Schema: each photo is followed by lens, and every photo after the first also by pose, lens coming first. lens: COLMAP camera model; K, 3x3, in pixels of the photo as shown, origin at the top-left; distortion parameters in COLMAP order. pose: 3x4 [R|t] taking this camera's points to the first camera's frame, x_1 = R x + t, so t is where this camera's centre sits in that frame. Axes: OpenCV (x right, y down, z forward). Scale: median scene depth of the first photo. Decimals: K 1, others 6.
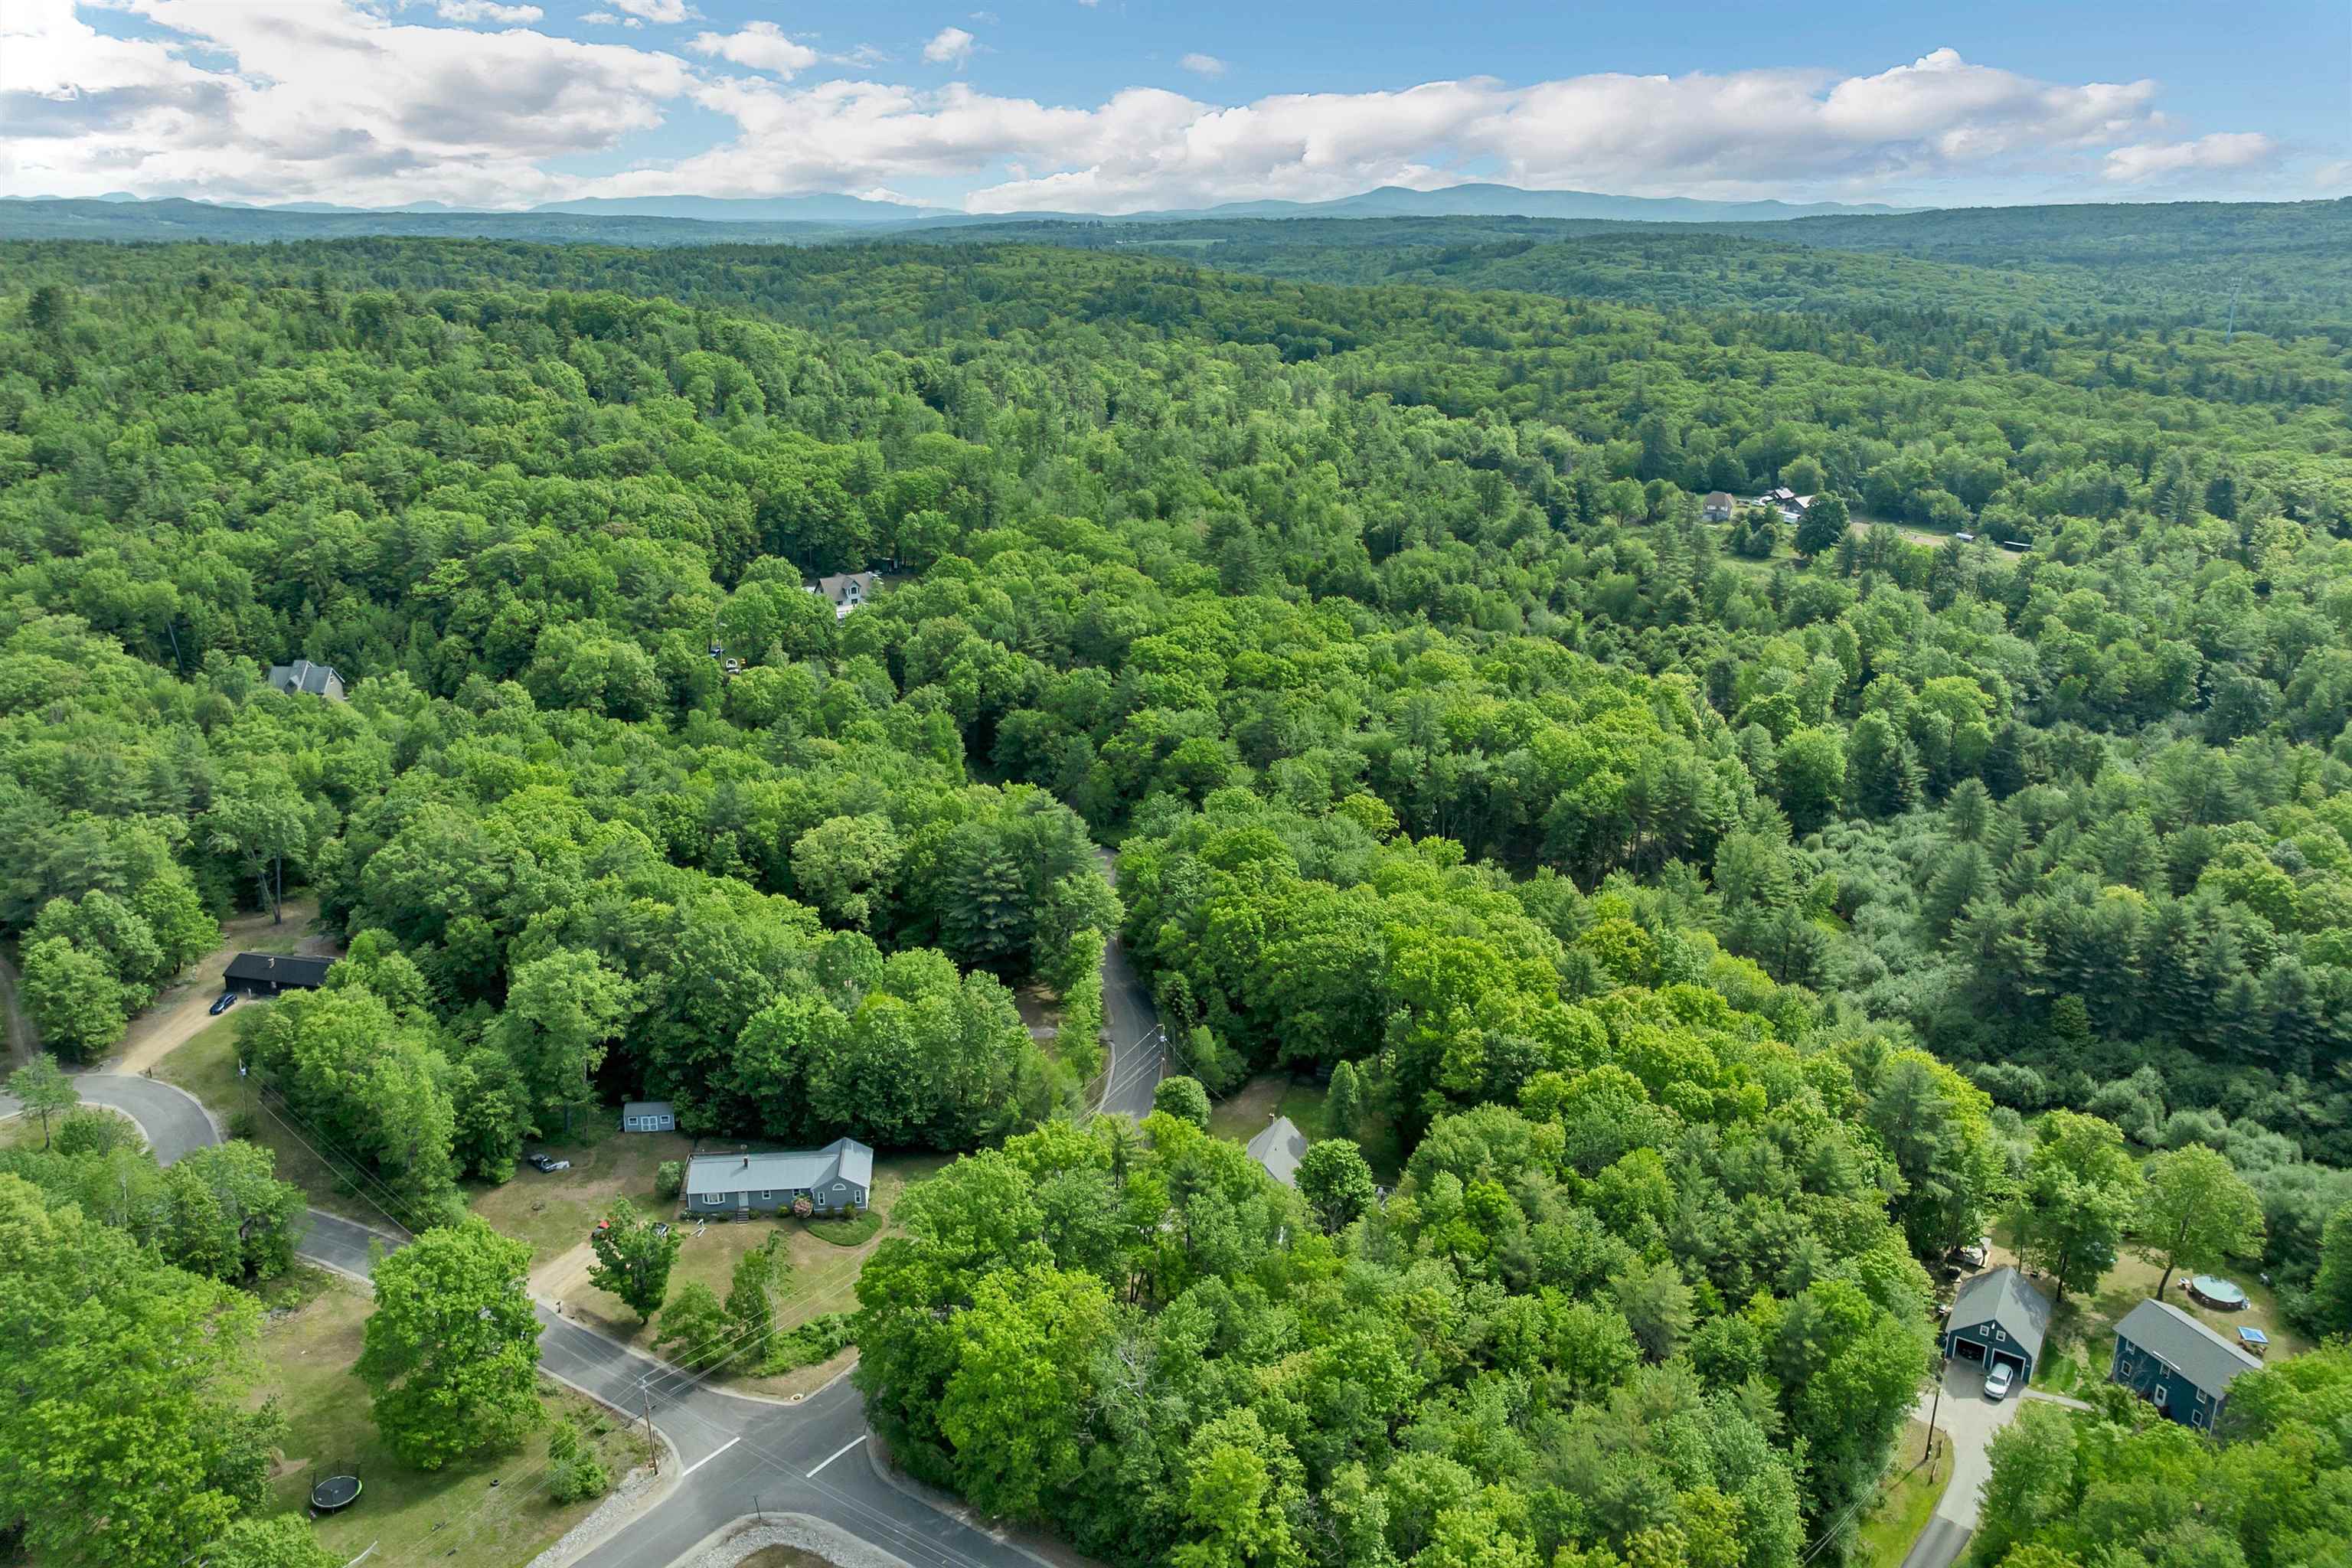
lens RADIAL K [[1722.8, 0, 1191.5], [0, 1722.8, 692.4], [0, 0, 1]] dist [-0.039767, 0.004070]
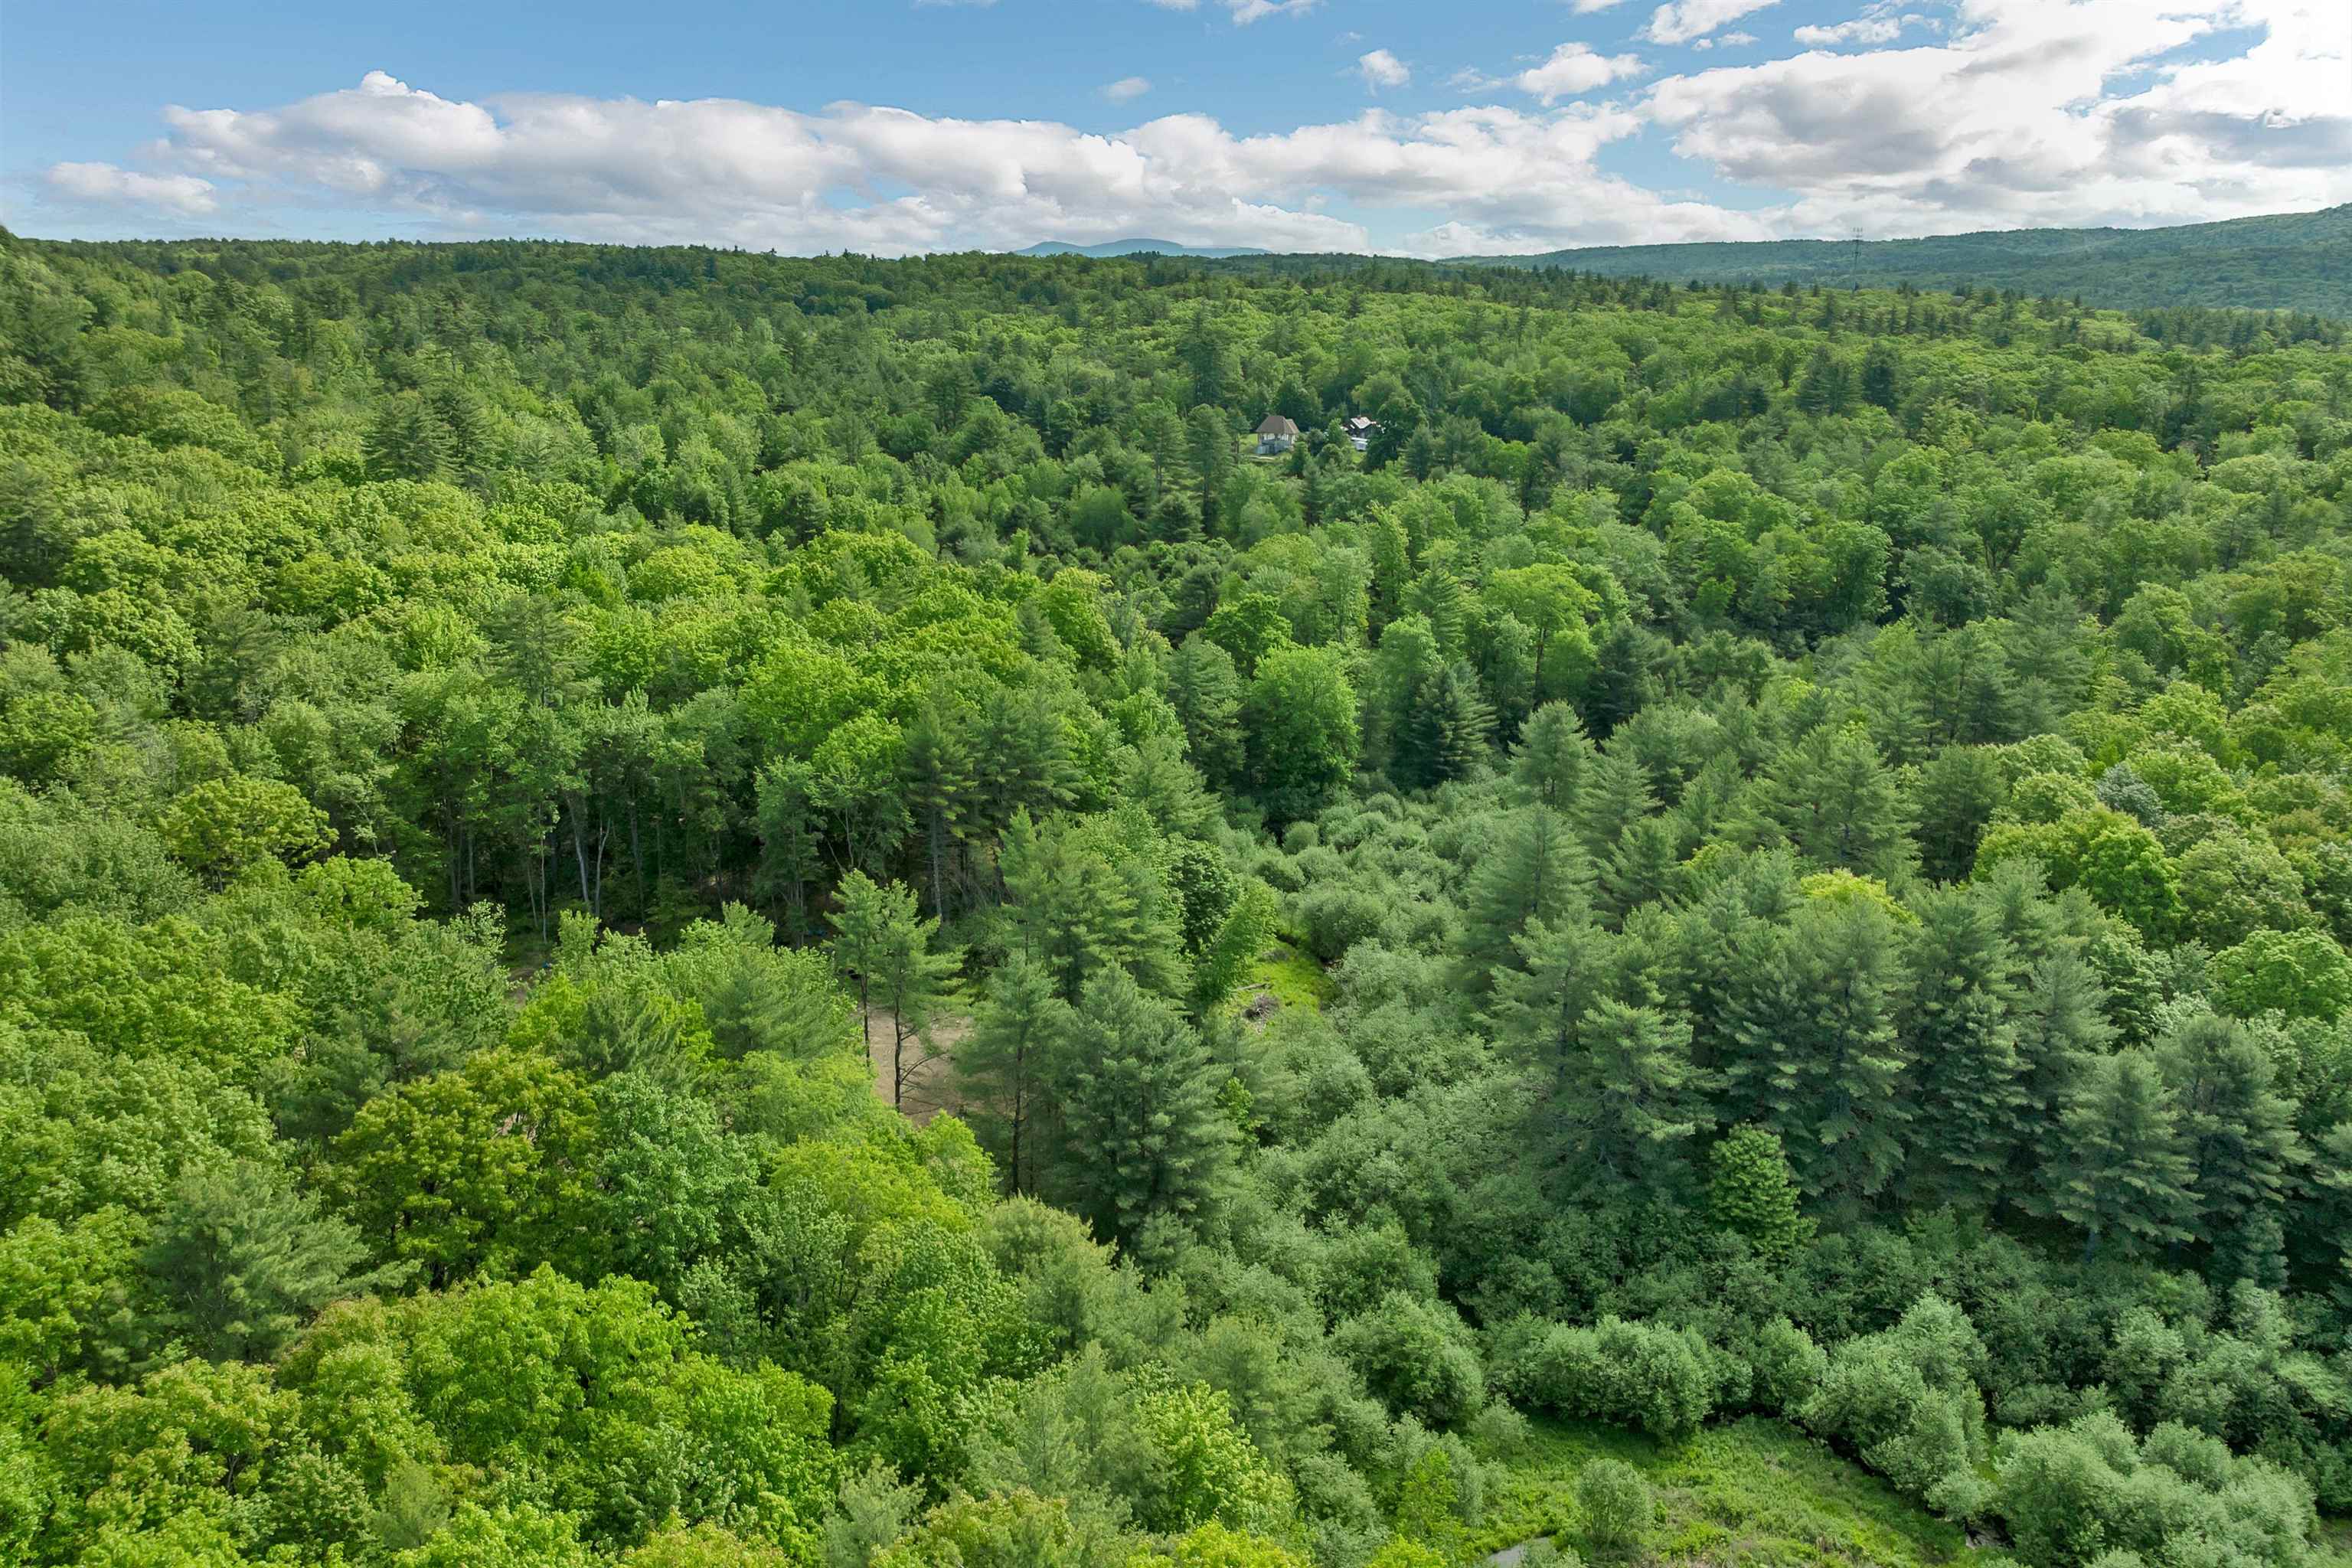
lens RADIAL K [[1722.8, 0, 1203.7], [0, 1722.8, 734.4], [0, 0, 1]] dist [-0.039767, 0.004070]
pose [[0.981278, -0.048722, 0.186332, 0.232164], [0.050344, 0.998724, -0.003982, 0.055279], [-0.185900, 0.013288, 0.982479, 0.456007]]
